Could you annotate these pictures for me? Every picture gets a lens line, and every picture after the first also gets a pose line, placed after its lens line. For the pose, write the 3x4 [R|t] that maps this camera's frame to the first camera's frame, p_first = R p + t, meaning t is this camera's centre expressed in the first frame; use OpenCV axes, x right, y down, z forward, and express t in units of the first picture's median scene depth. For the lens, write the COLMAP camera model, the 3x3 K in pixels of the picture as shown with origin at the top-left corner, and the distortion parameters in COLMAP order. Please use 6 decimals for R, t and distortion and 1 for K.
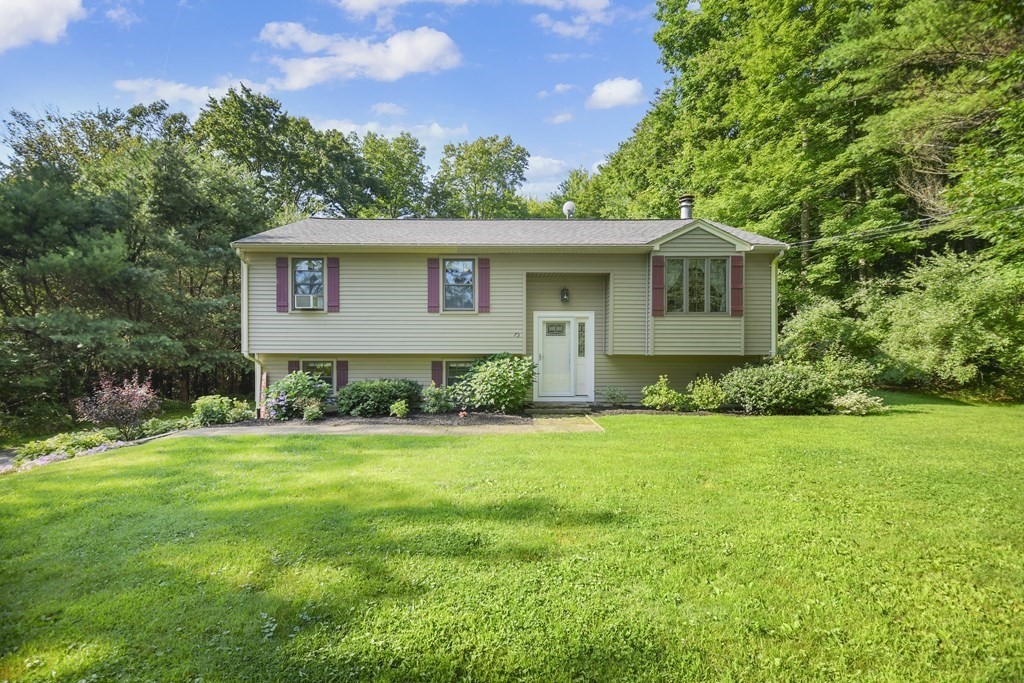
lens RADIAL K [[453.5, 0, 517.7], [0, 453.5, 346.4], [0, 0, 1]] dist [0.010011, -0.012778]
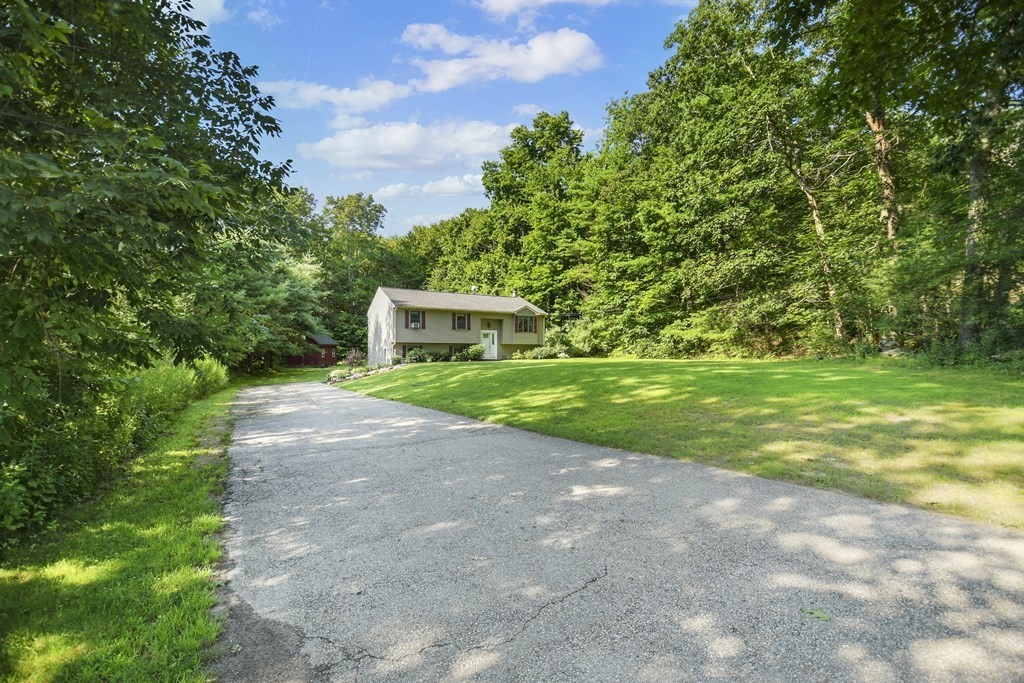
lens RADIAL K [[453.5, 0, 511.3], [0, 453.5, 342.9], [0, 0, 1]] dist [0.010011, -0.012778]
pose [[0.879327, 0.011419, 0.476081, -1.257300], [-0.006405, 0.999906, -0.012153, 0.048859], [-0.476175, 0.007637, 0.879317, -1.857887]]
